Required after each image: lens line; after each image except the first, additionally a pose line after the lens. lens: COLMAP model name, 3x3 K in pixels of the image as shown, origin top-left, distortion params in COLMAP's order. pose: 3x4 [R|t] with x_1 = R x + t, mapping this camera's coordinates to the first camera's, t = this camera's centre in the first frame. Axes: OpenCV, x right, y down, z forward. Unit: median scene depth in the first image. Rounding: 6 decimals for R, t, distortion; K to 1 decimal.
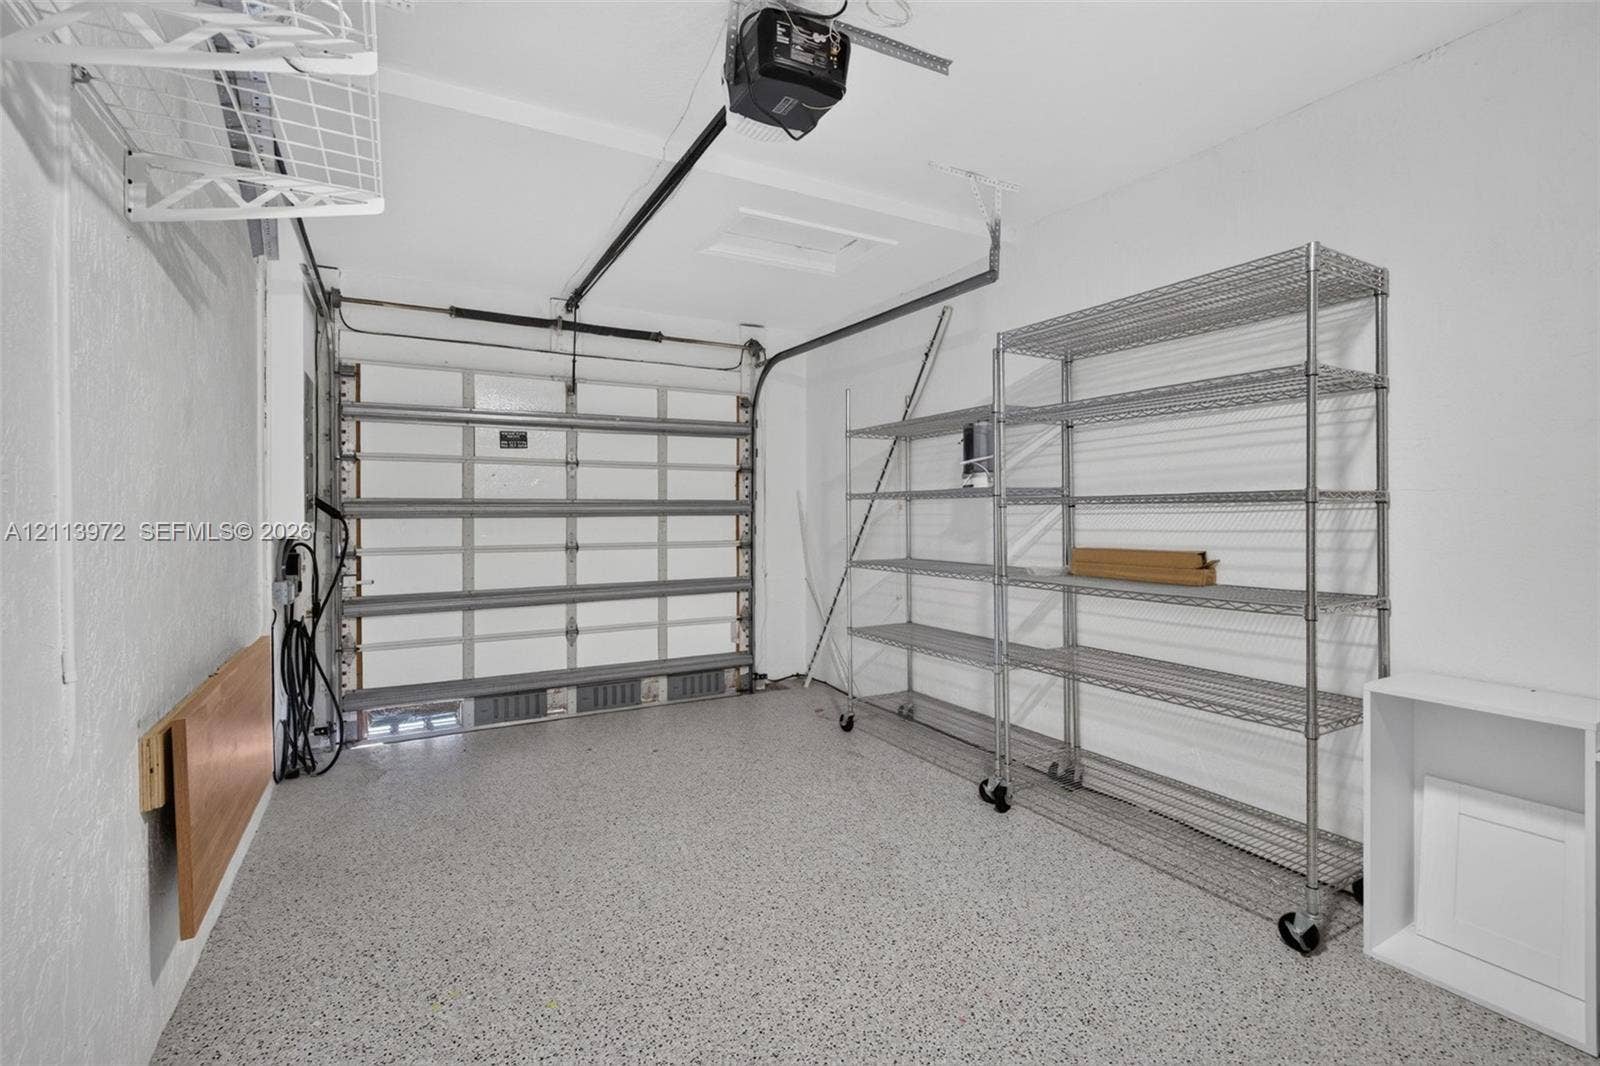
lens RADIAL K [[732.1, 0, 819.1], [0, 732.1, 519.1], [0, 0, 1]] dist [-0.001822, -0.000187]
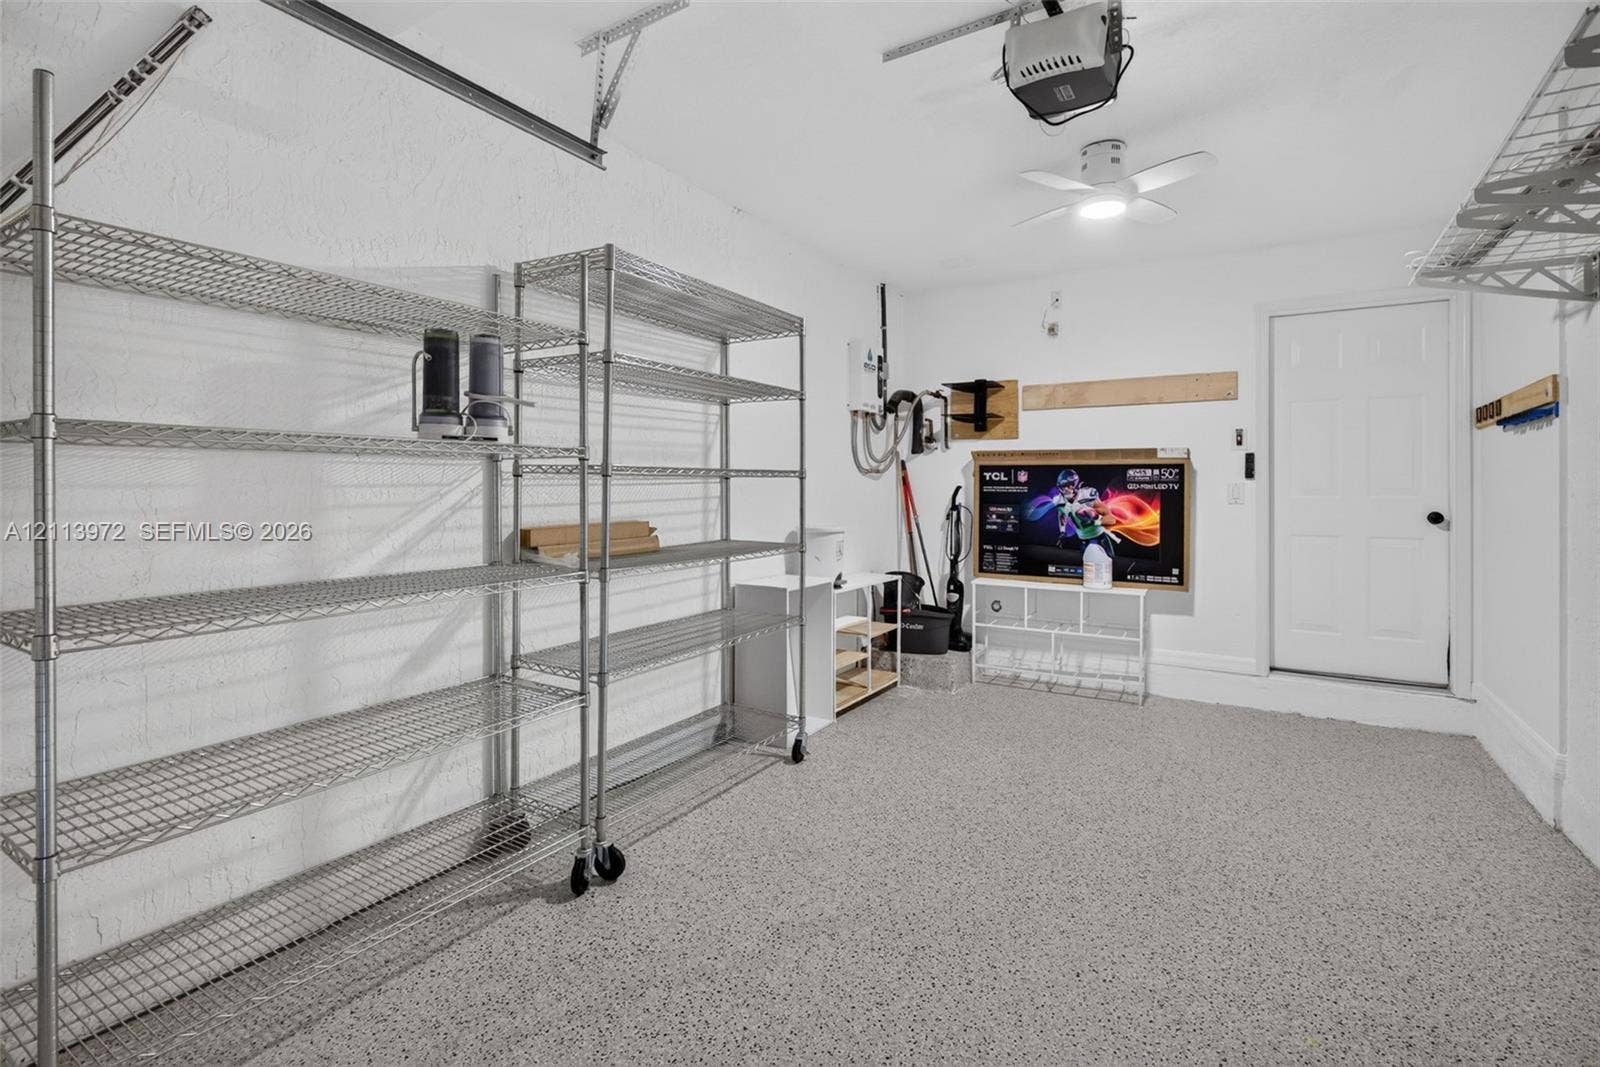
lens RADIAL K [[703.8, 0, 848.6], [0, 703.8, 490.2], [0, 0, 1]] dist [-0.000628, -0.000147]
pose [[-0.486296, -0.003469, 0.873787, -0.635139], [0.006503, 0.999950, 0.007589, -0.006807], [-0.873770, 0.009372, -0.486249, 1.443308]]
